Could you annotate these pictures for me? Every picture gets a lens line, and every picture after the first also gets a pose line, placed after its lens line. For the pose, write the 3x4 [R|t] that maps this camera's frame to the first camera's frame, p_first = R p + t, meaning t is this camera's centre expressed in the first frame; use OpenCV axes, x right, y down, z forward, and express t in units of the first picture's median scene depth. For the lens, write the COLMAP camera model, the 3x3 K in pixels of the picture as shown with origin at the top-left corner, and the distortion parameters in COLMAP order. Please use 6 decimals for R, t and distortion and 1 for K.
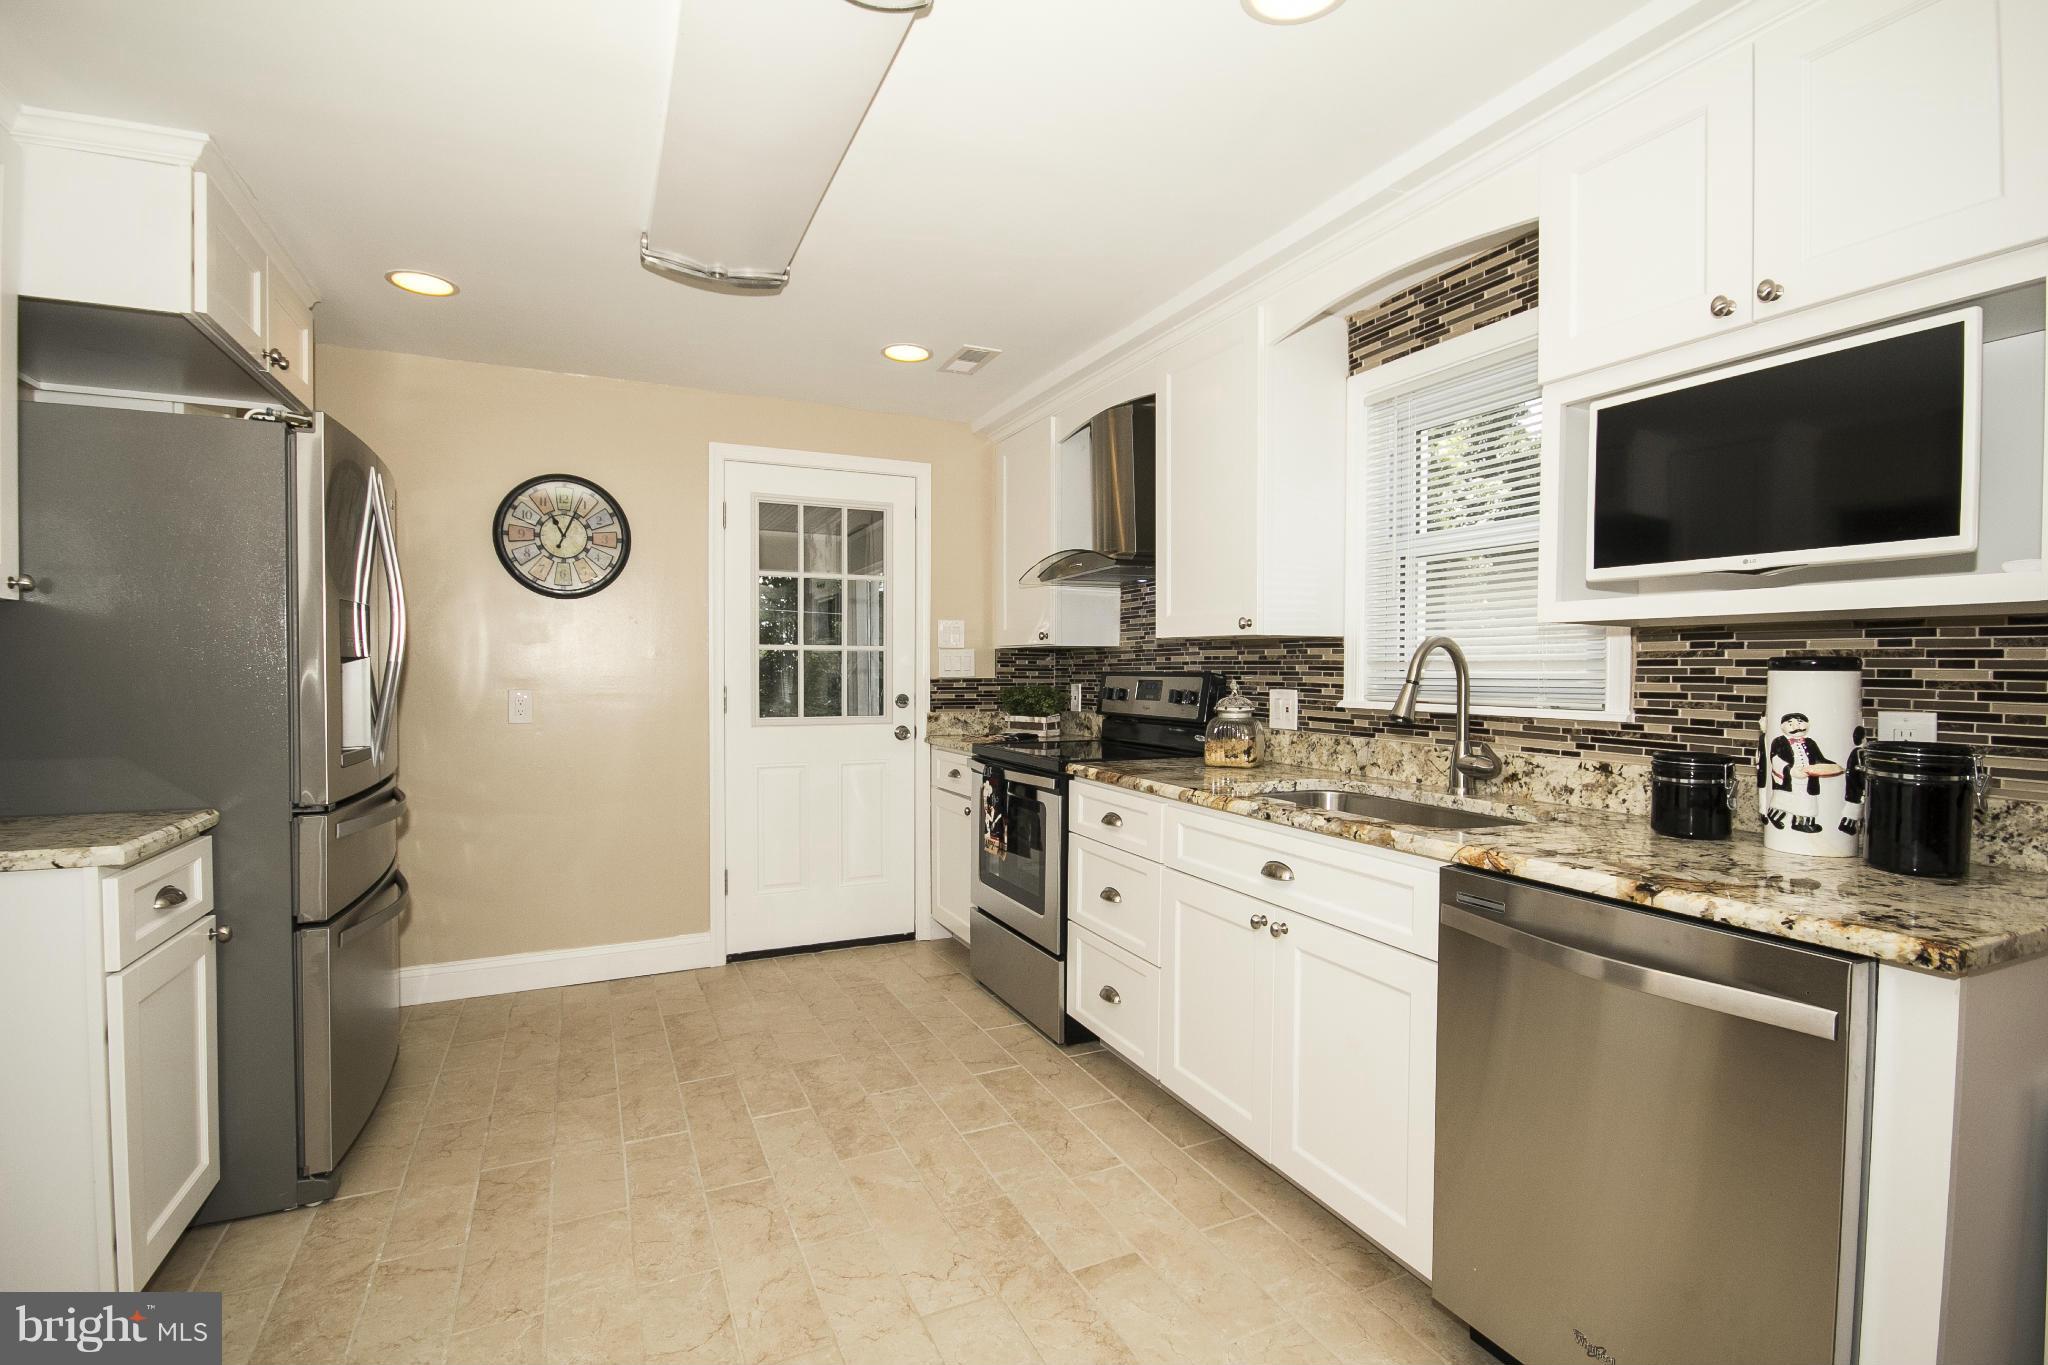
lens RADIAL K [[952.9, 0, 1032.8], [0, 952.9, 686.9], [0, 0, 1]] dist [-0.031605, 0.016034]
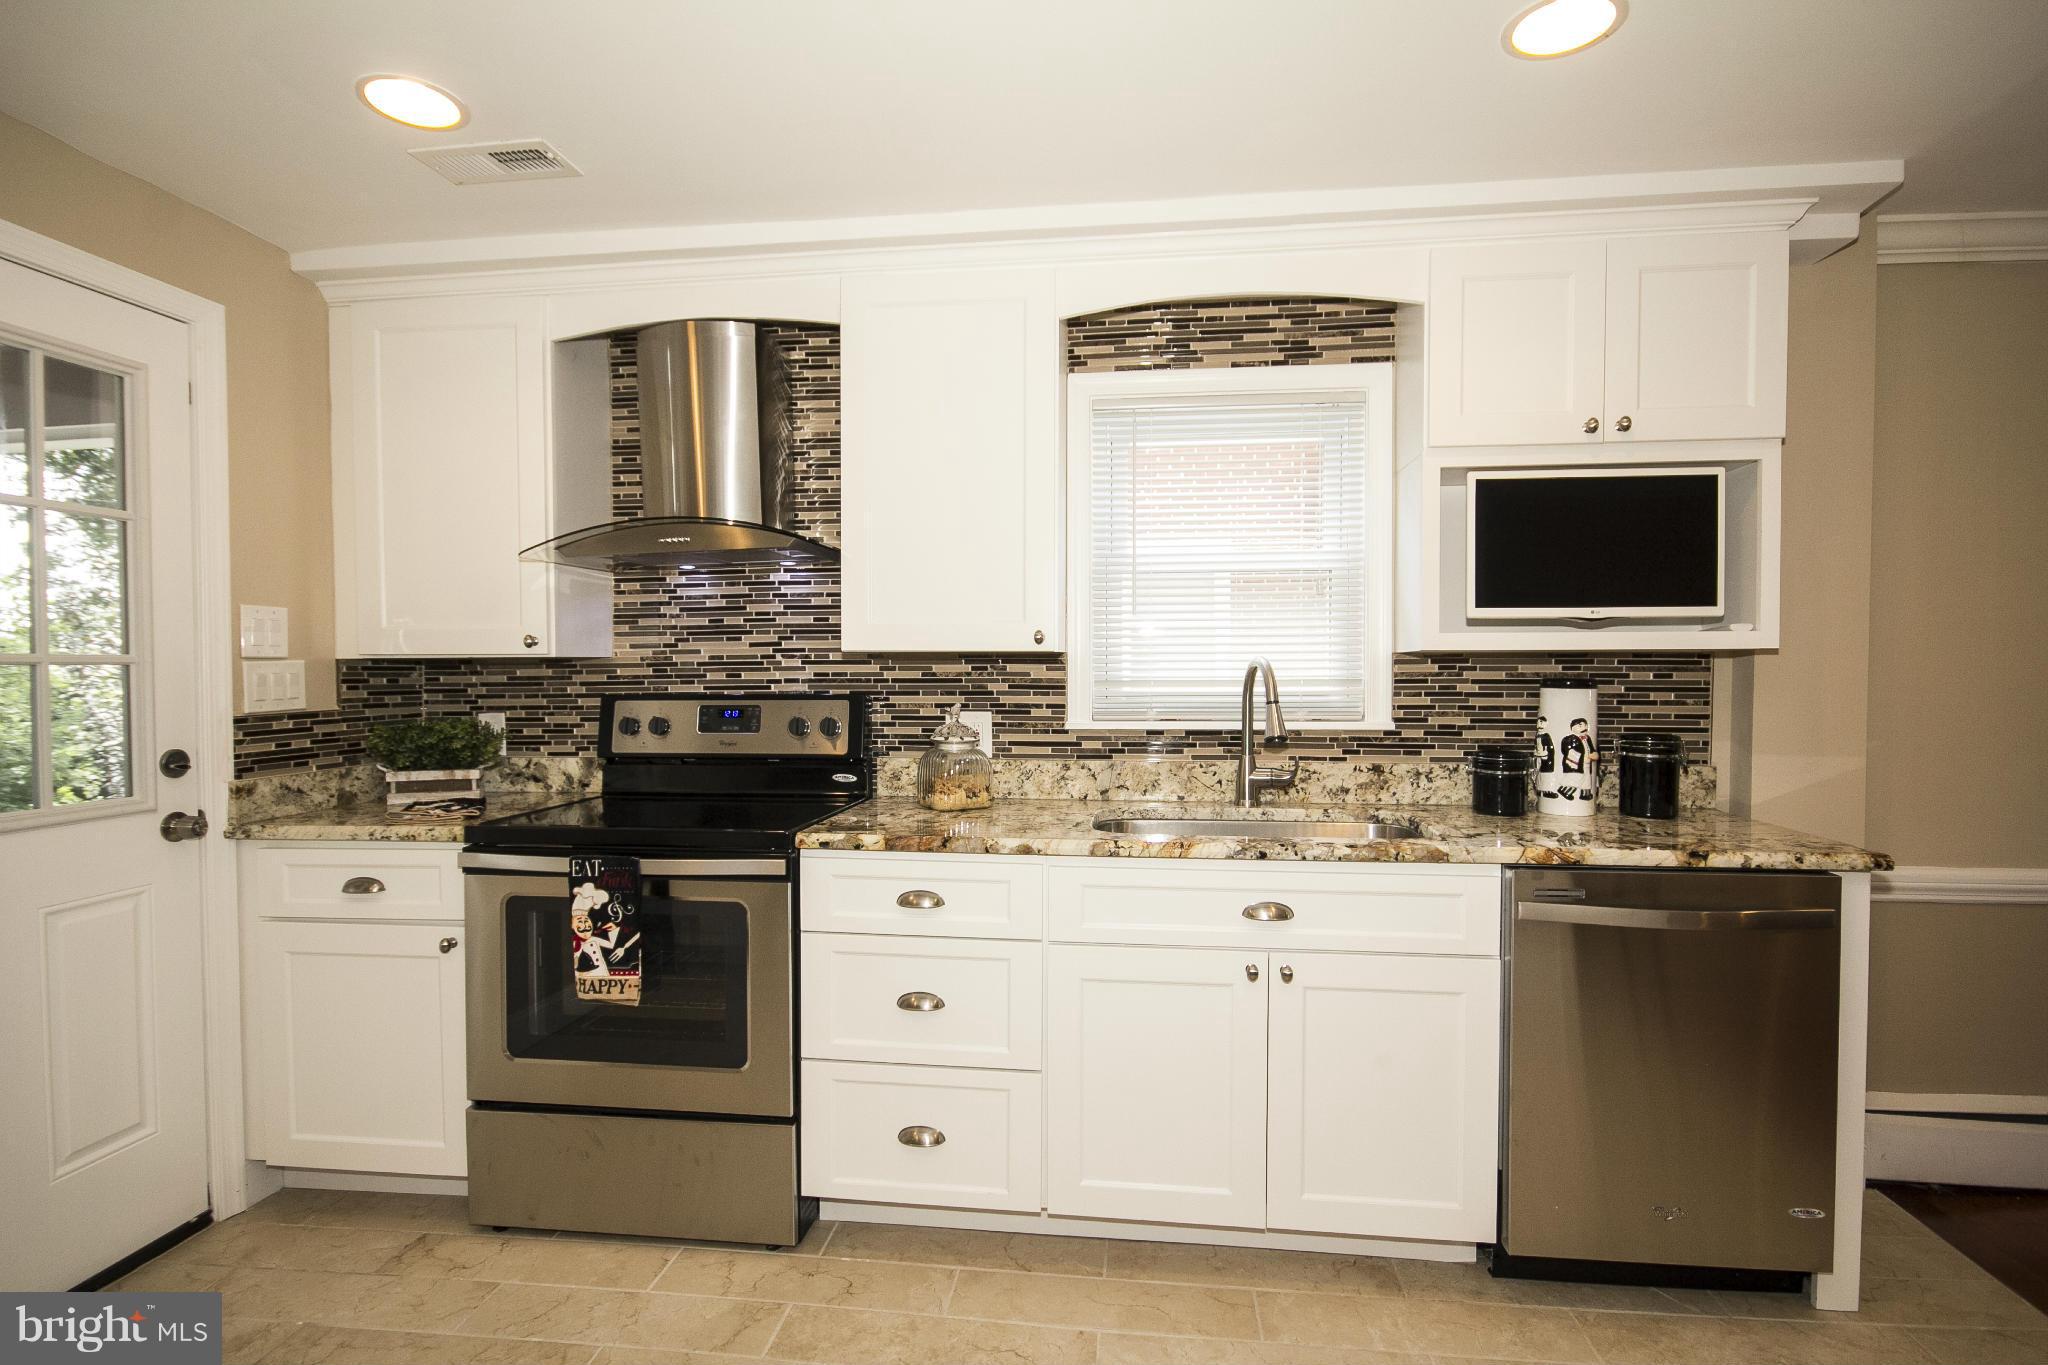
lens RADIAL K [[1009.7, 0, 1031.7], [0, 1009.7, 687.2], [0, 0, 1]] dist [-0.005065, -0.000080]
pose [[0.530390, -0.024615, 0.847396, -0.511591], [0.023301, 0.999624, 0.014452, -0.033530], [-0.847434, 0.012080, 0.530764, 0.490559]]
